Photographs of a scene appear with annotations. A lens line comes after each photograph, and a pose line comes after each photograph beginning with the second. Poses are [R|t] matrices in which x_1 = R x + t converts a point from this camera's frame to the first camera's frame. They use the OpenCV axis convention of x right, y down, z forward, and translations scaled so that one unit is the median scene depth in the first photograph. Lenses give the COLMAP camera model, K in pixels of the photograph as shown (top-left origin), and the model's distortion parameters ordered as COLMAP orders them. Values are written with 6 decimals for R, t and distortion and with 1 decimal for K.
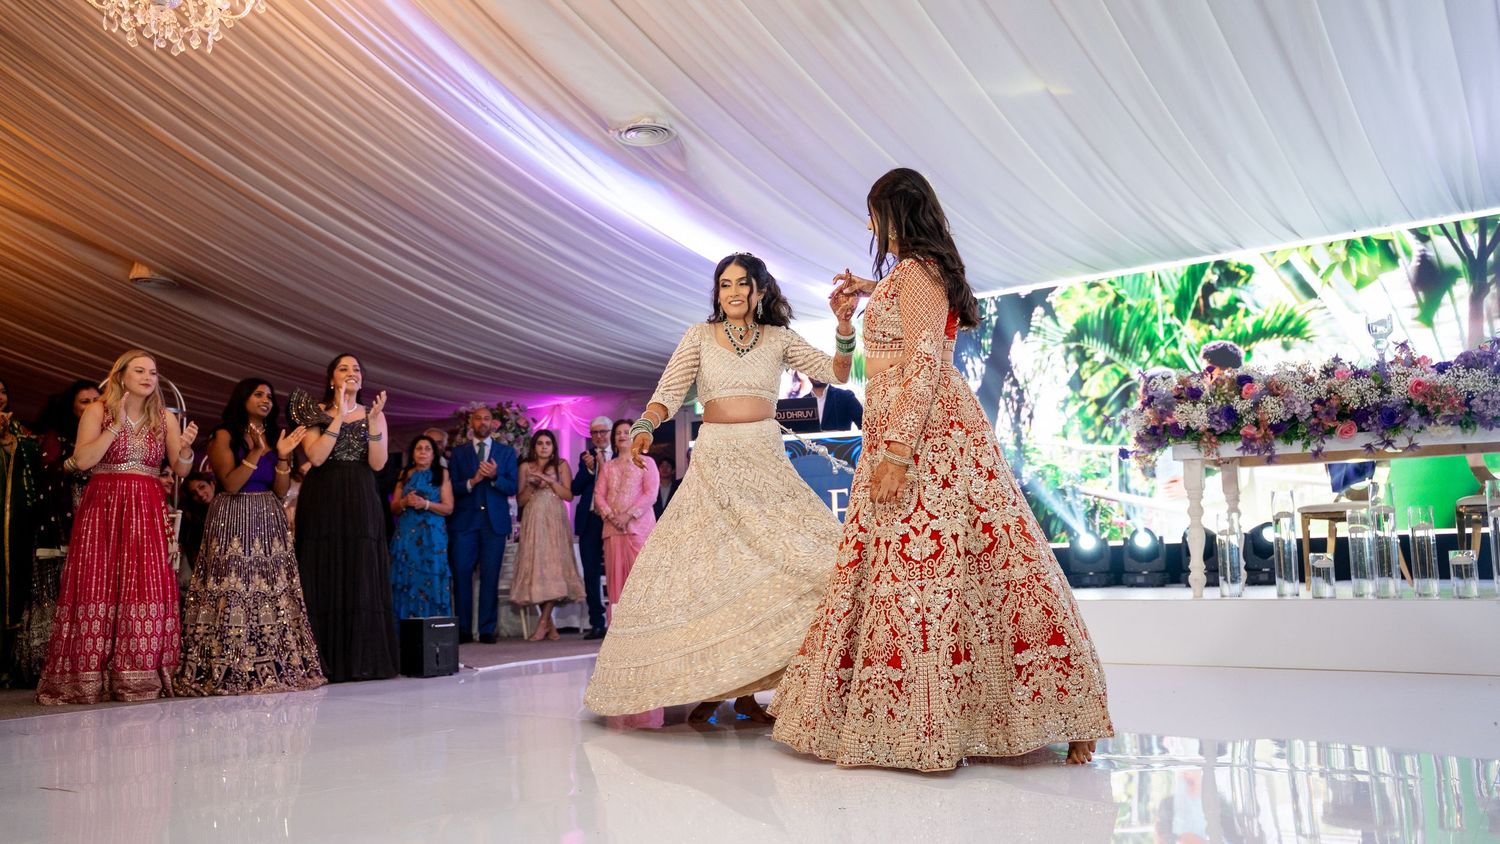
lens RADIAL K [[1210.4, 0, 756.9], [0, 1210.4, 421.8], [0, 0, 1]] dist [-0.054039, 0.042417]
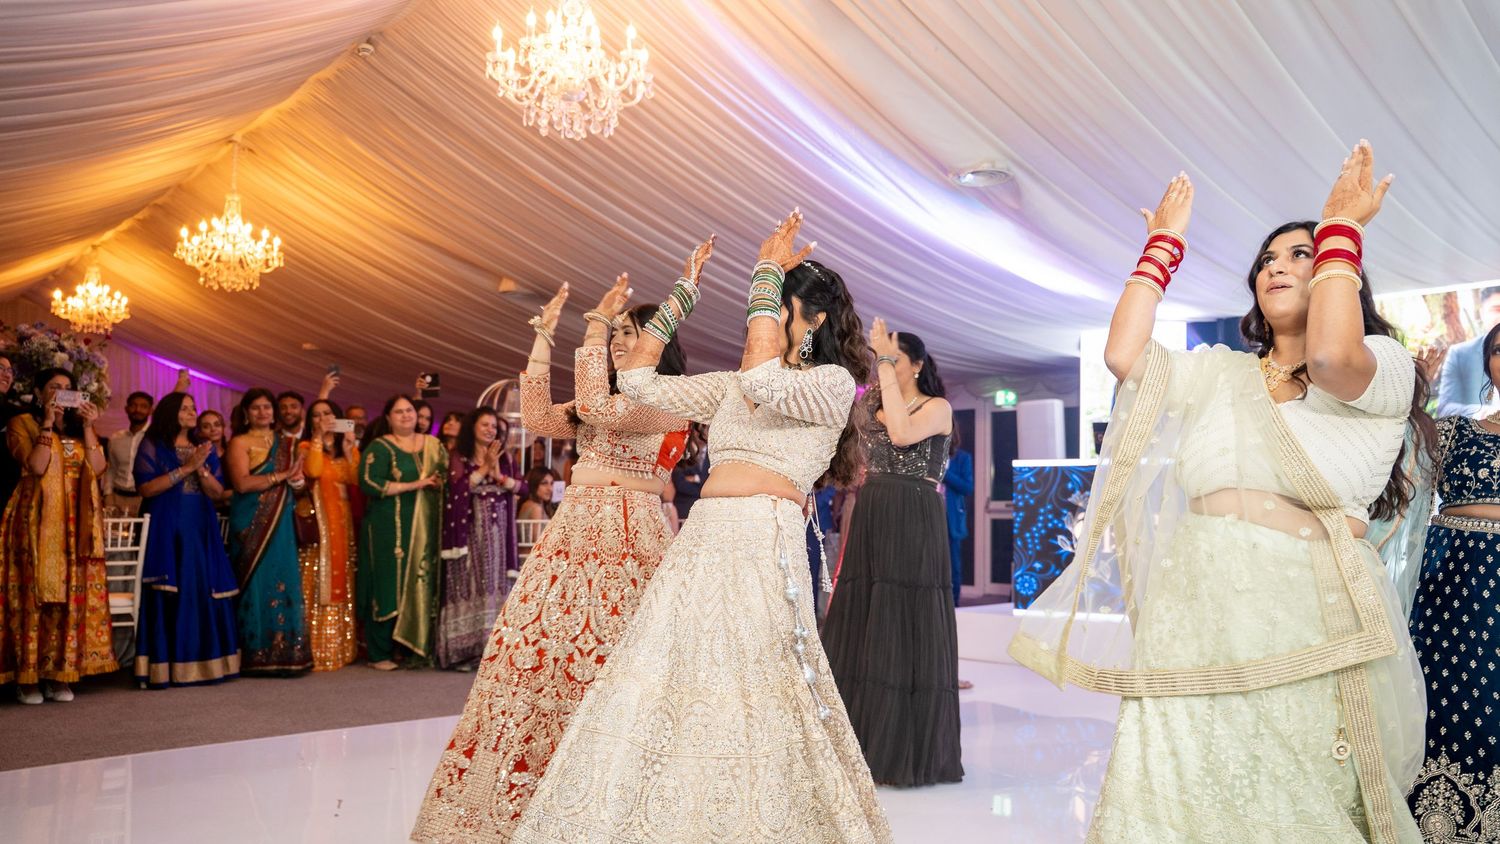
lens RADIAL K [[1155.5, 0, 755.1], [0, 1155.5, 423.6], [0, 0, 1]] dist [-0.091395, 0.088024]
pose [[0.974841, 0.019770, -0.222024, -0.060621], [-0.008611, 0.998656, 0.051115, -0.074677], [0.222736, -0.047917, 0.973700, -0.022333]]
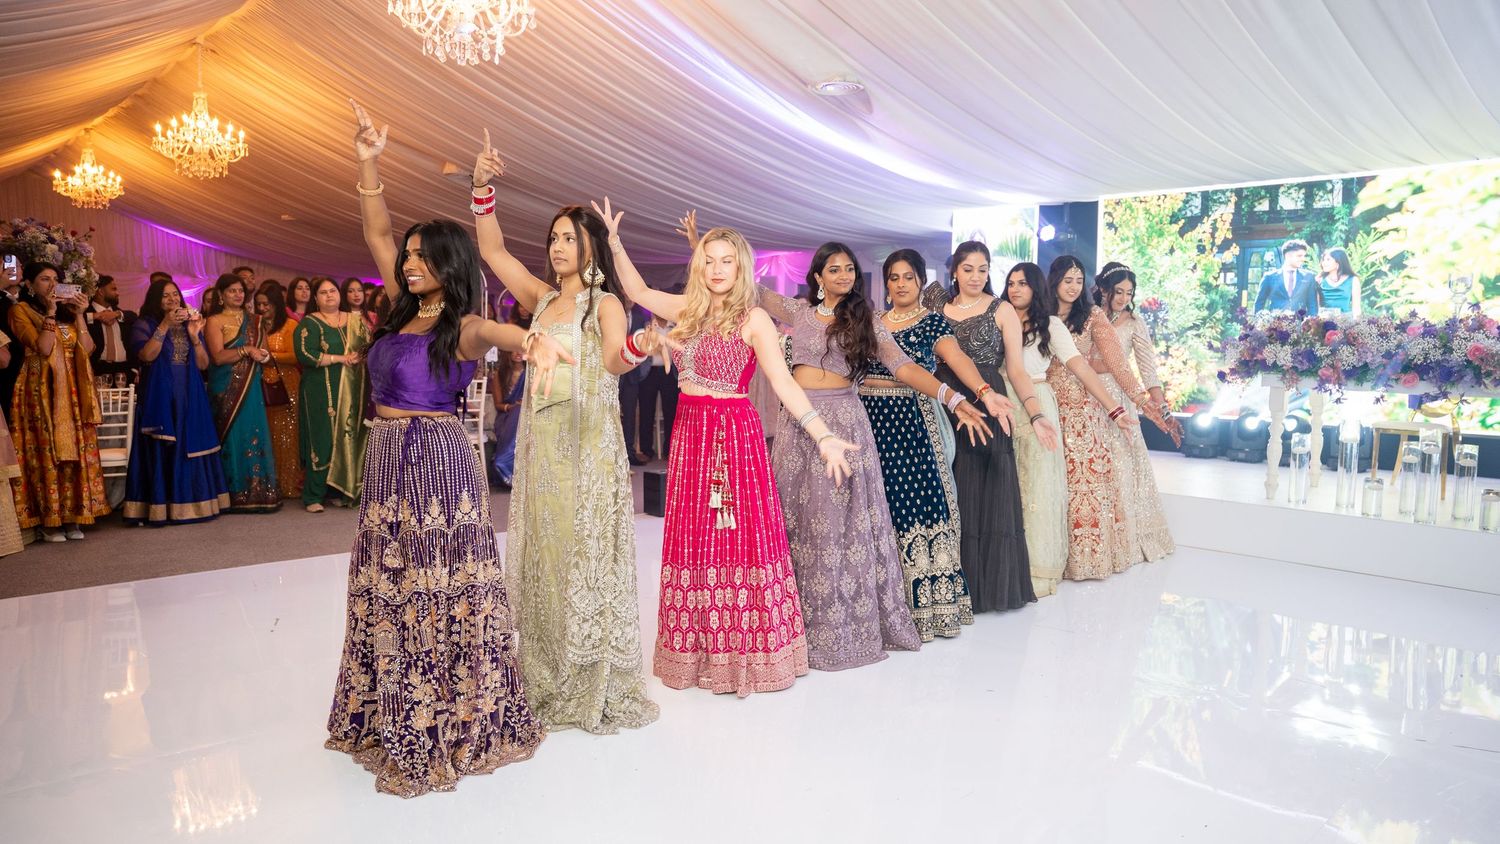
lens RADIAL K [[1039.9, 0, 753.2], [0, 1039.9, 427.0], [0, 0, 1]] dist [-0.122730, 0.088803]
pose [[0.980942, 0.050087, -0.187733, 0.035182], [-0.011105, 0.979076, 0.203191, -0.114861], [0.193982, -0.197234, 0.960973, -0.072283]]
